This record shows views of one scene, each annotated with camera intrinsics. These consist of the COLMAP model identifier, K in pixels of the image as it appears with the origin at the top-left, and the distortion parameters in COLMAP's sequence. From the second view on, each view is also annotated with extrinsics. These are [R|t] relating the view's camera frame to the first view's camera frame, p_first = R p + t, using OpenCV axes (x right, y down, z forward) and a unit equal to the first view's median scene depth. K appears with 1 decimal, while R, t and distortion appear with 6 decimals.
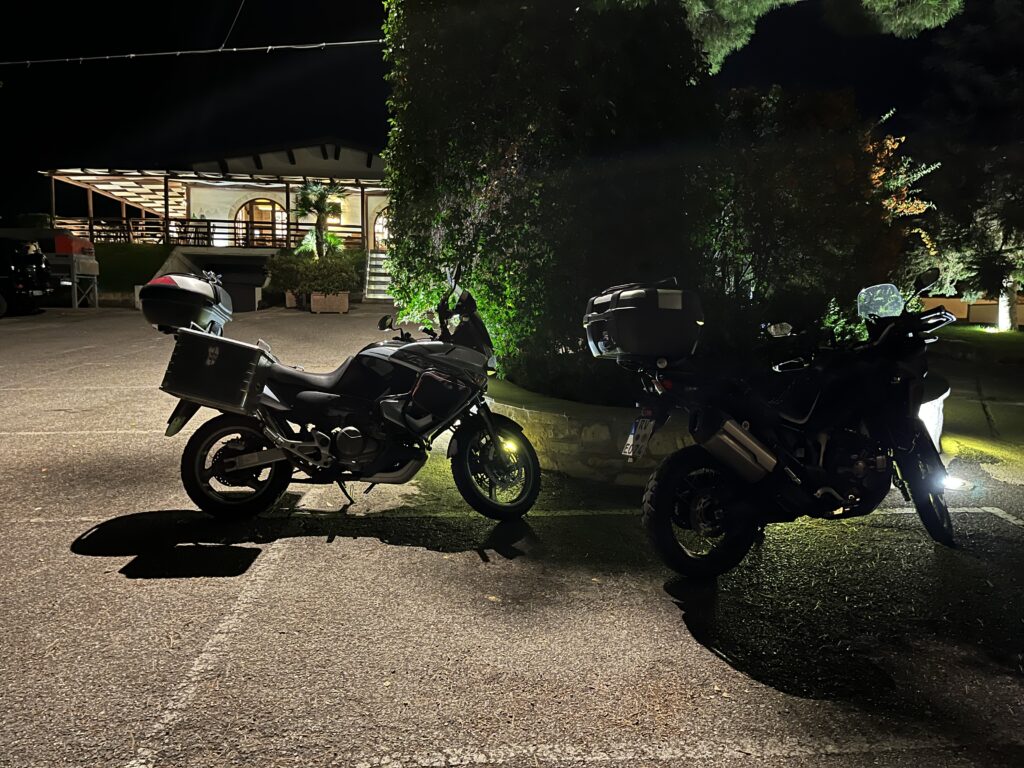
lens RADIAL K [[777.2, 0, 512.0], [0, 777.2, 384.0], [0, 0, 1]] dist [0.002031, 0.000442]
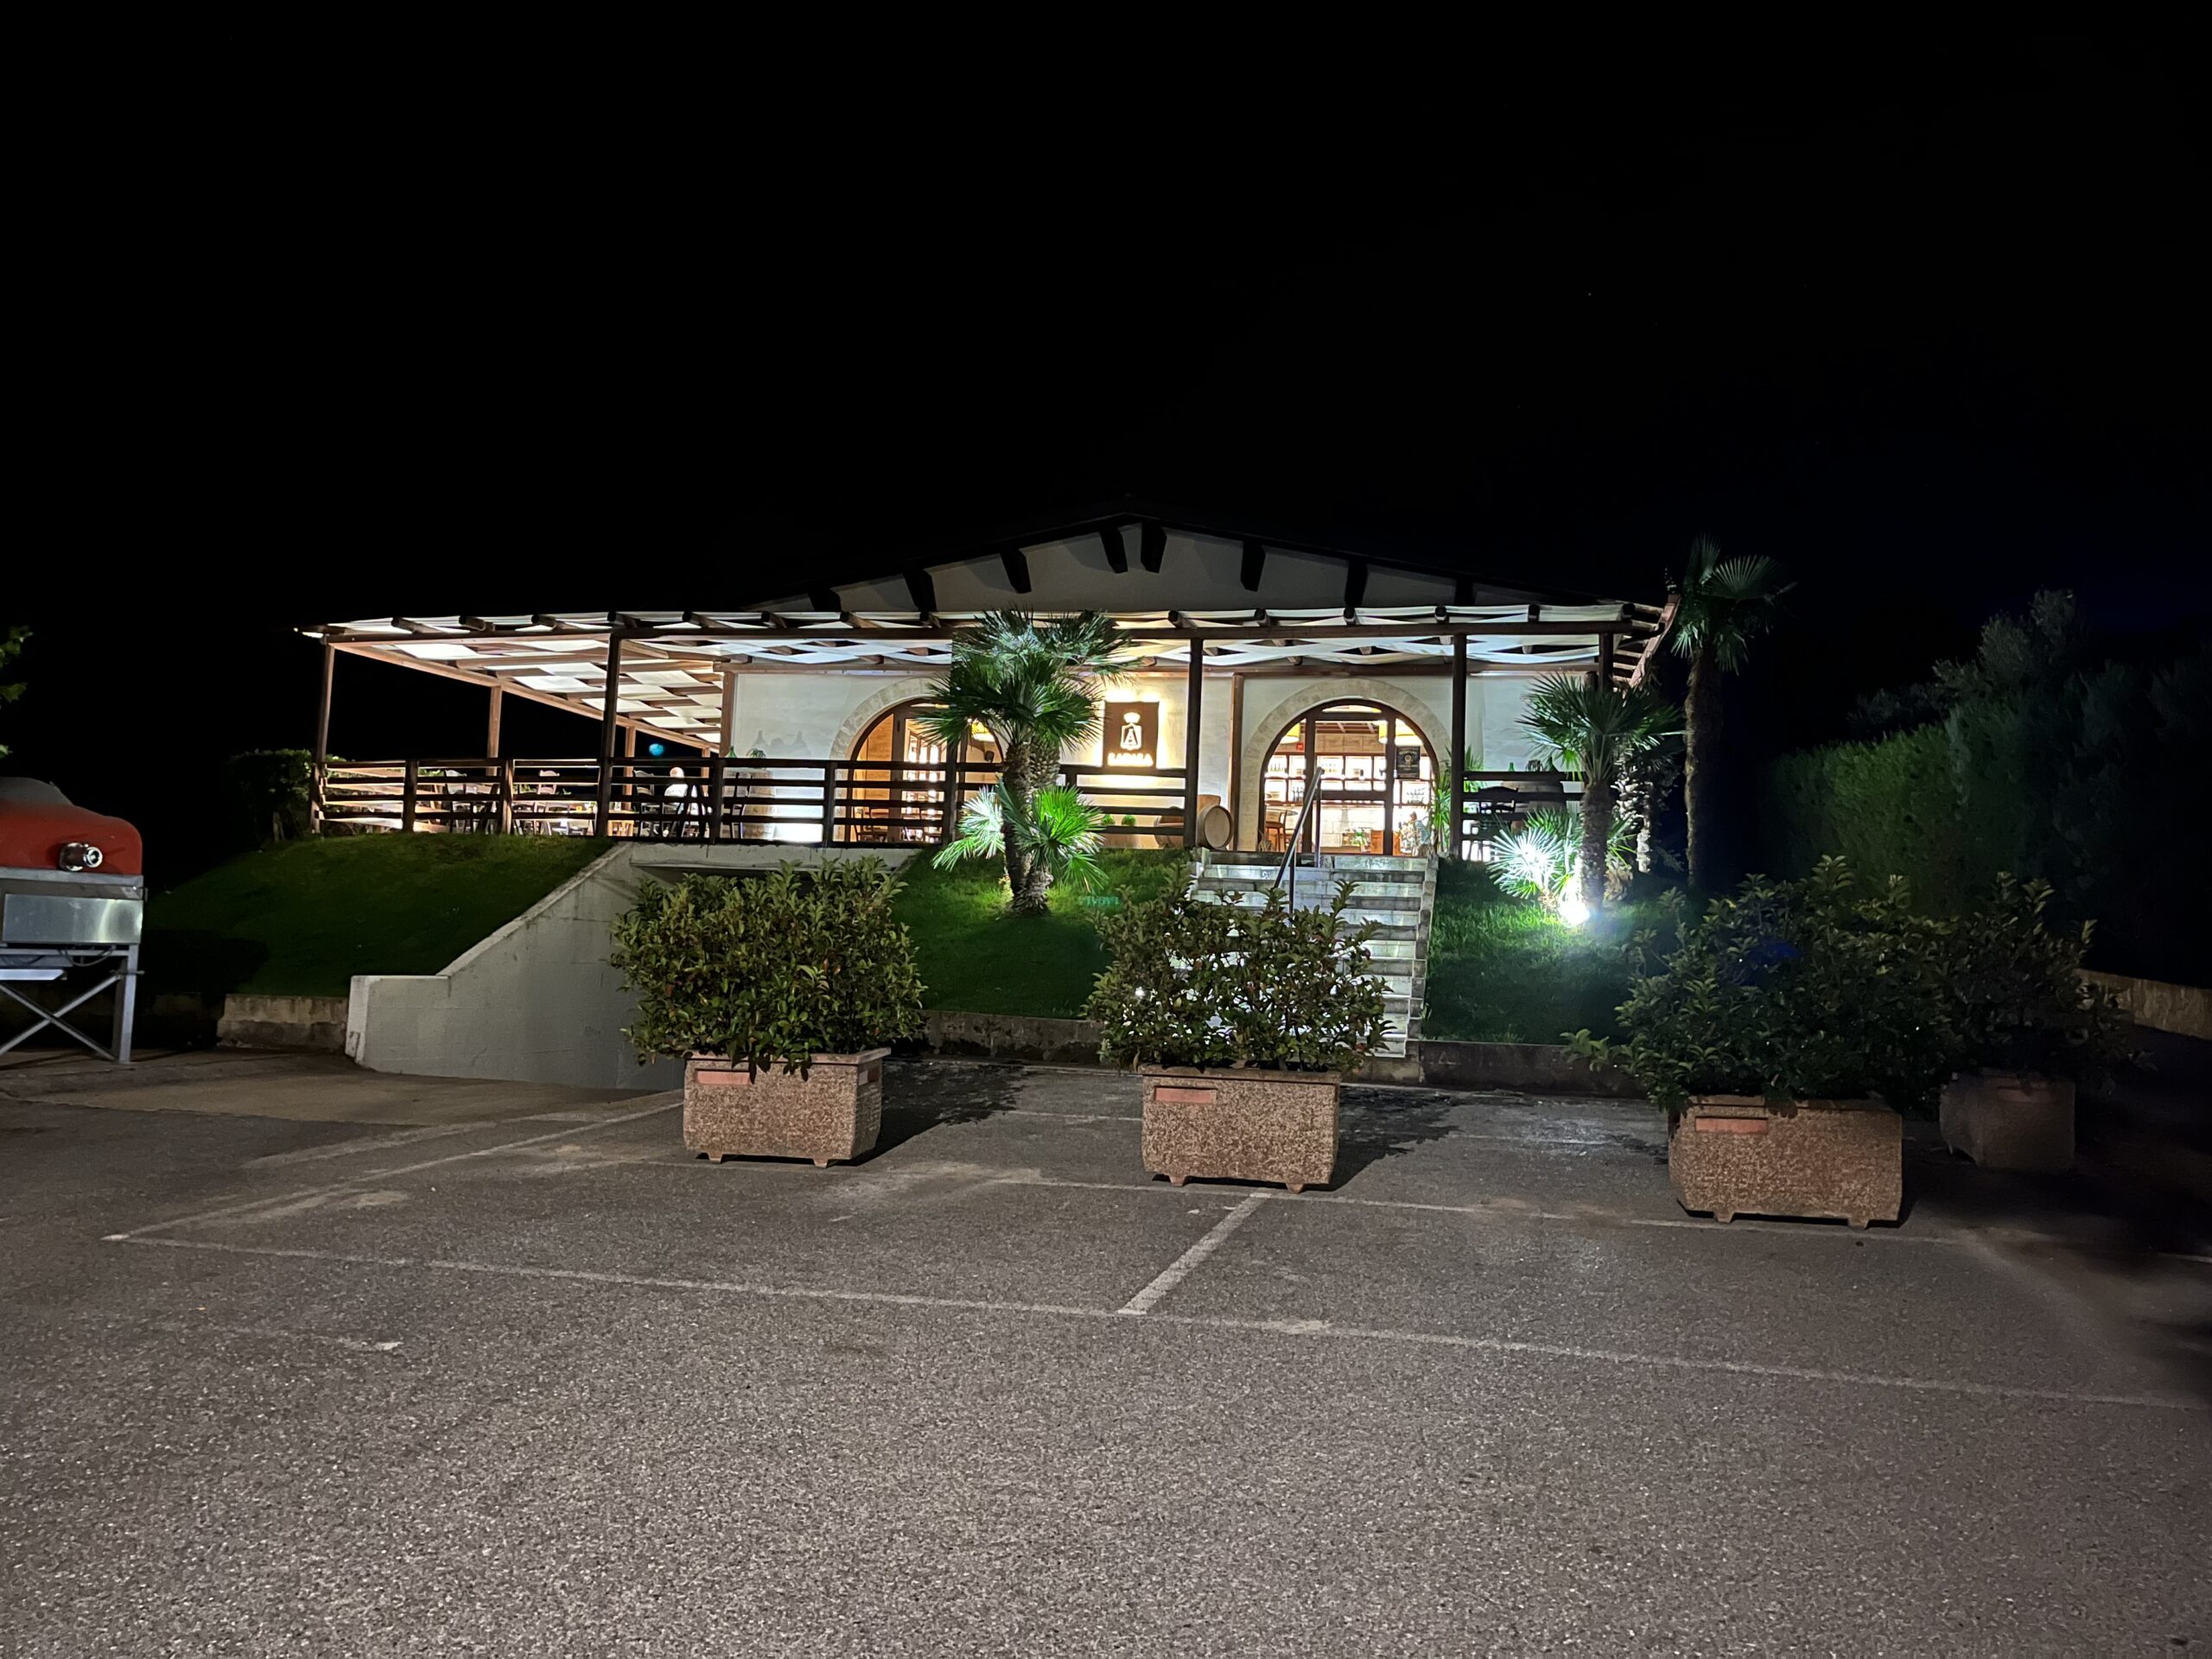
lens RADIAL K [[1821.8, 0, 1106.0], [0, 1821.8, 829.5], [0, 0, 1]] dist [0.002915, 0.000727]
pose [[0.942947, -0.008282, -0.332840, 0.001821], [-0.053020, 0.983198, -0.174671, -0.062424], [0.328694, 0.182352, 0.926665, 0.371574]]
